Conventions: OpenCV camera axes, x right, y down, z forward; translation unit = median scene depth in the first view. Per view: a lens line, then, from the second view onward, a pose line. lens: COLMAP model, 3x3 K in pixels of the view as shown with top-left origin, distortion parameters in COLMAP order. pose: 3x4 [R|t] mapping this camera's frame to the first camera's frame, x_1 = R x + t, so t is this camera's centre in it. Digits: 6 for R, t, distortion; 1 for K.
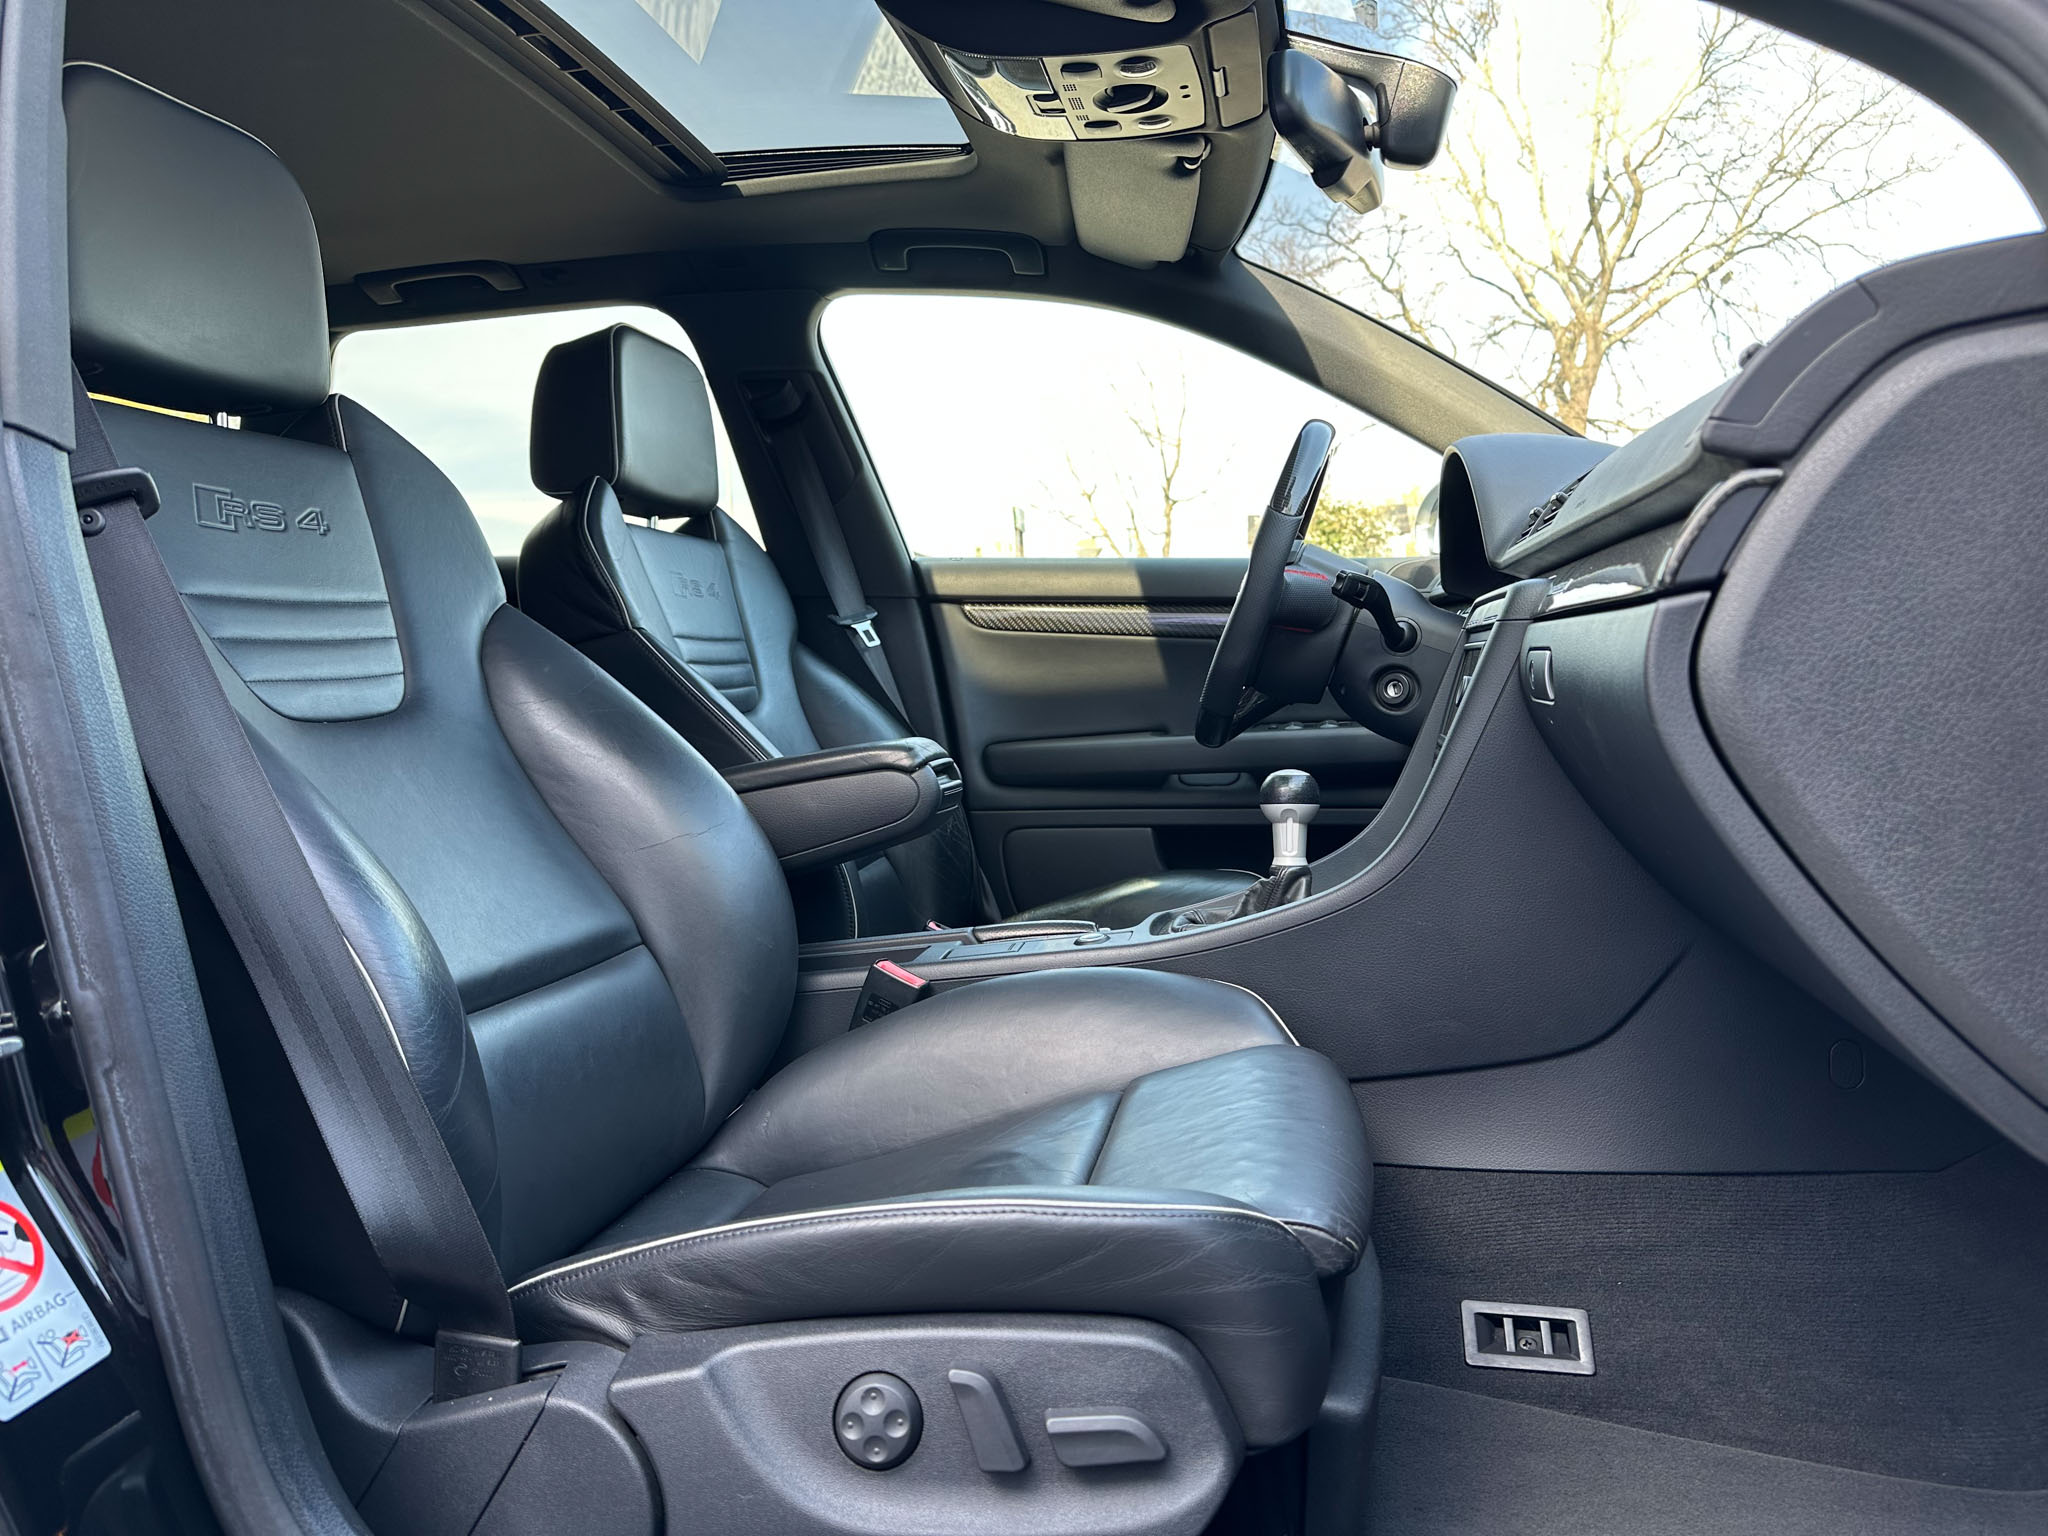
lens RADIAL K [[1427.1, 0, 1024.0], [0, 1427.1, 768.0], [0, 0, 1]] dist [0.037741, -0.123238]
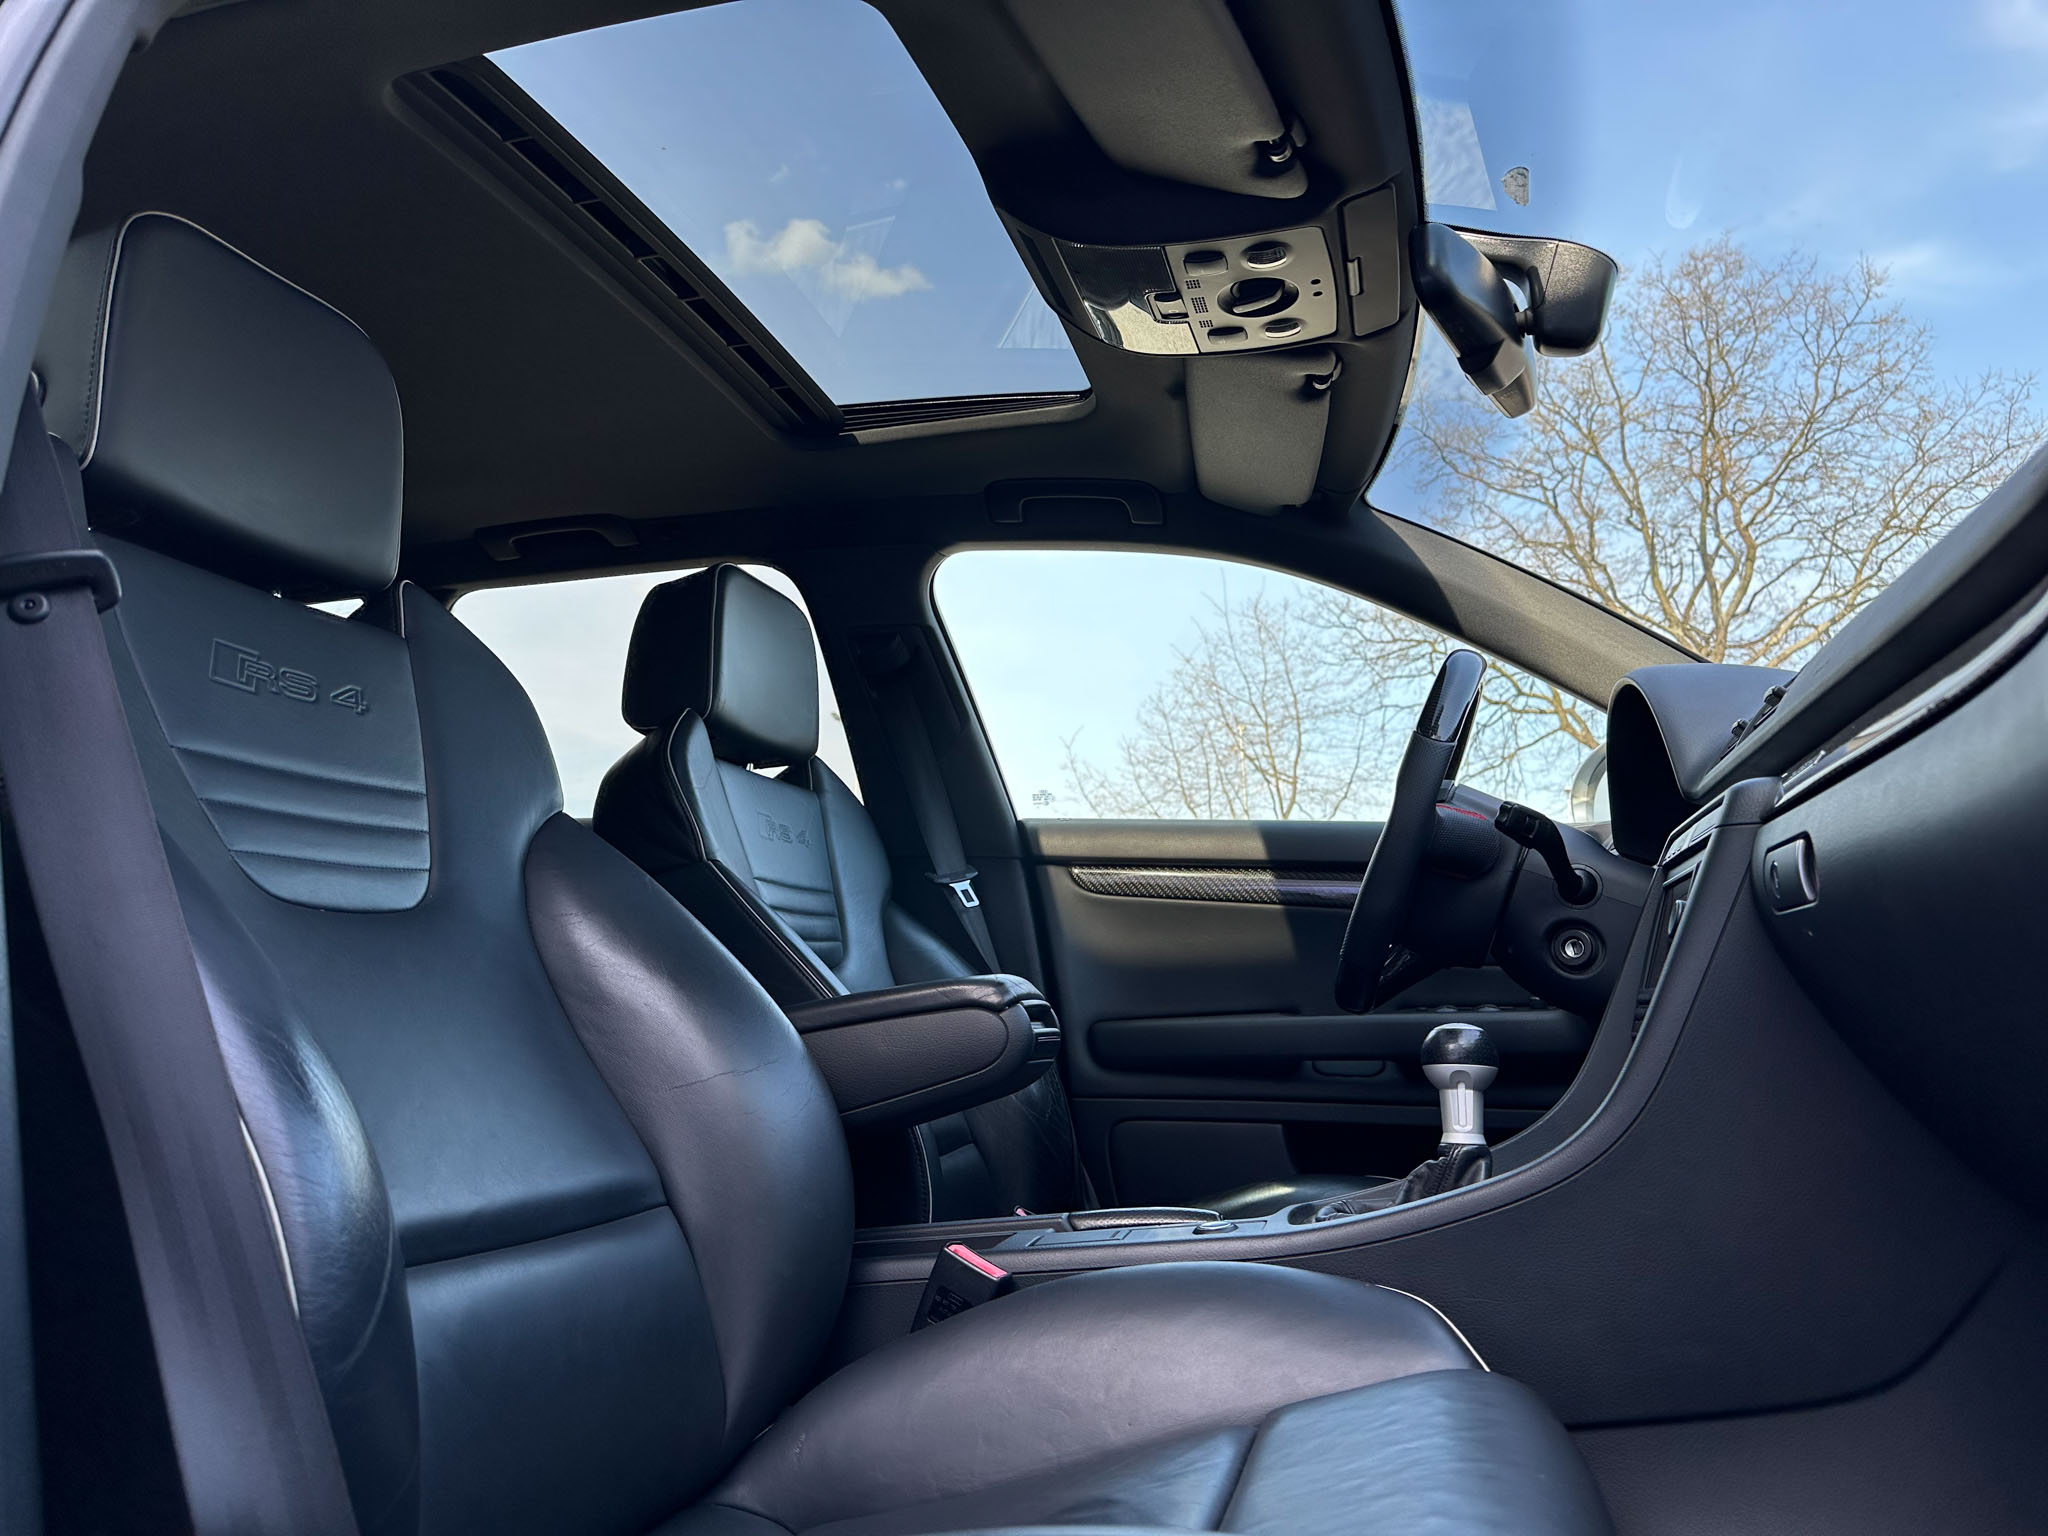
lens RADIAL K [[1418.5, 0, 1014.0], [0, 1418.5, 759.3], [0, 0, 1]] dist [0.079720, -0.174329]
pose [[0.995891, 0.014676, -0.089363, 0.002954], [-0.035308, 0.971613, -0.233925, 0.053745], [0.083394, 0.236119, 0.968139, 0.140884]]
